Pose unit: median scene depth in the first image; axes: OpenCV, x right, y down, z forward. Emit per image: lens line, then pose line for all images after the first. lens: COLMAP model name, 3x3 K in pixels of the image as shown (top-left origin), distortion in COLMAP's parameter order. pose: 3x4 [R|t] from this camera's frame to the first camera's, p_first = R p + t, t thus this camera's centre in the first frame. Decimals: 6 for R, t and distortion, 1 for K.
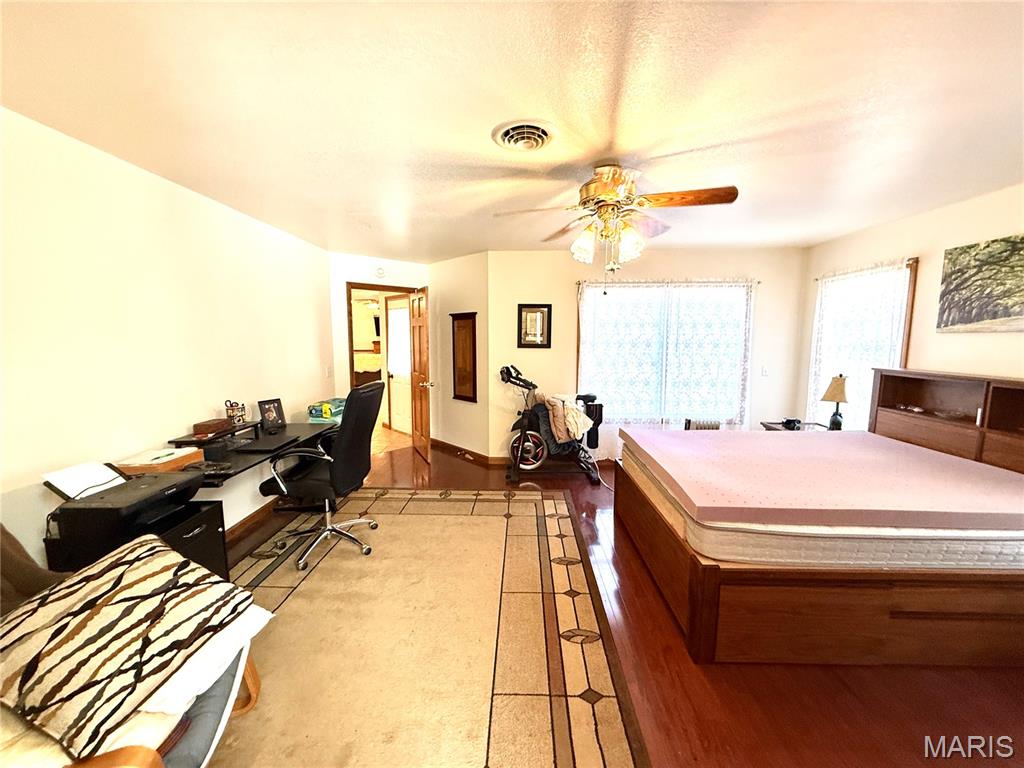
lens RADIAL K [[406.2, 0, 509.7], [0, 406.2, 384.8], [0, 0, 1]] dist [-0.001435, 0.000199]
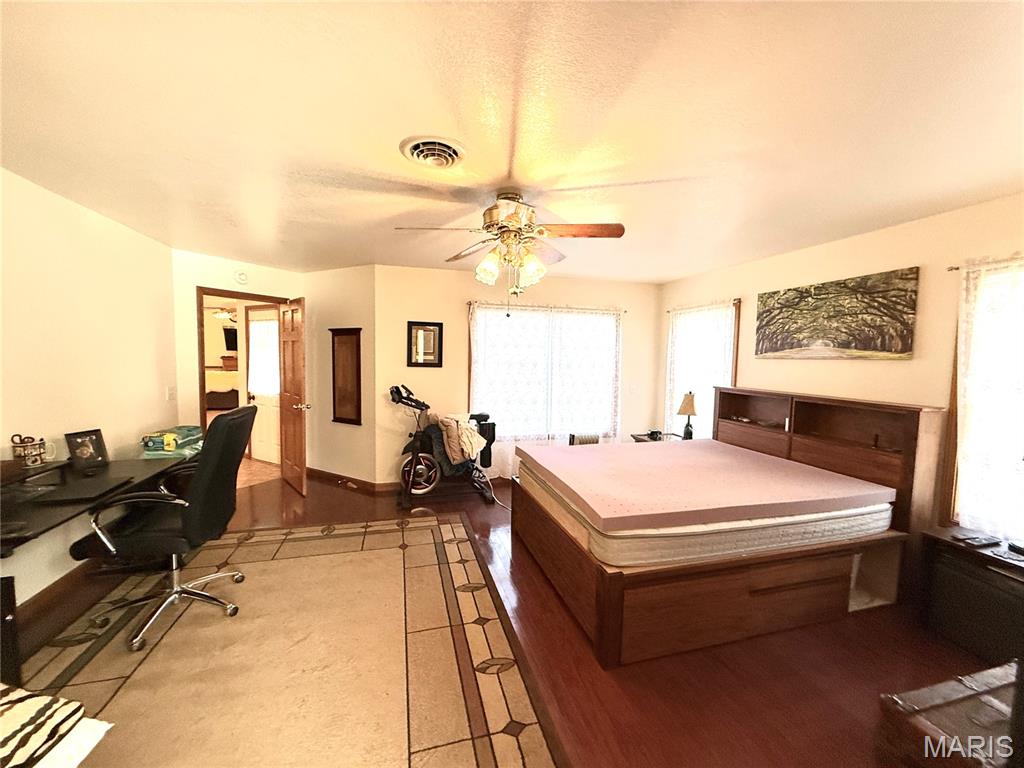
lens RADIAL K [[406.2, 0, 509.7], [0, 406.2, 384.8], [0, 0, 1]] dist [-0.001435, 0.000199]
pose [[0.954917, -0.003558, 0.296851, -0.054832], [0.016686, 0.998991, -0.041700, -0.006665], [-0.296403, 0.044773, 0.954013, 0.024740]]
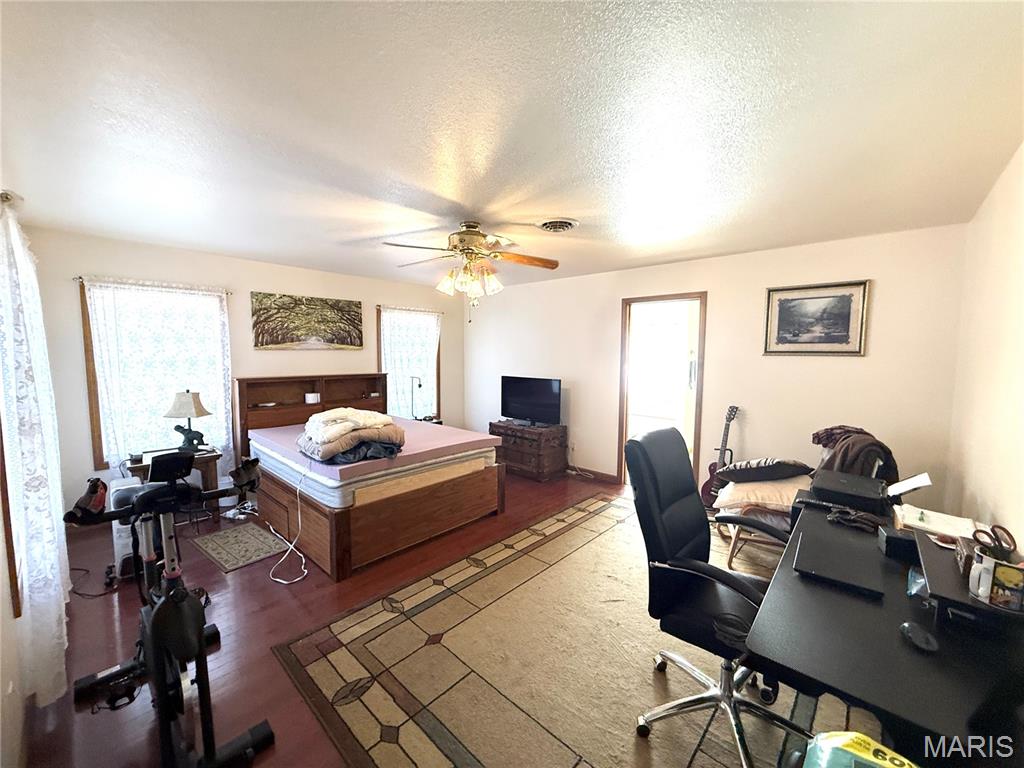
lens RADIAL K [[411.5, 0, 512.0], [0, 411.5, 384.0], [0, 0, 1]] dist [-0.000182, 0.000047]
pose [[-0.760121, -0.058201, 0.647170, -0.569103], [0.069605, 0.982956, 0.170153, -0.198159], [-0.646043, 0.174383, -0.743115, 1.547389]]
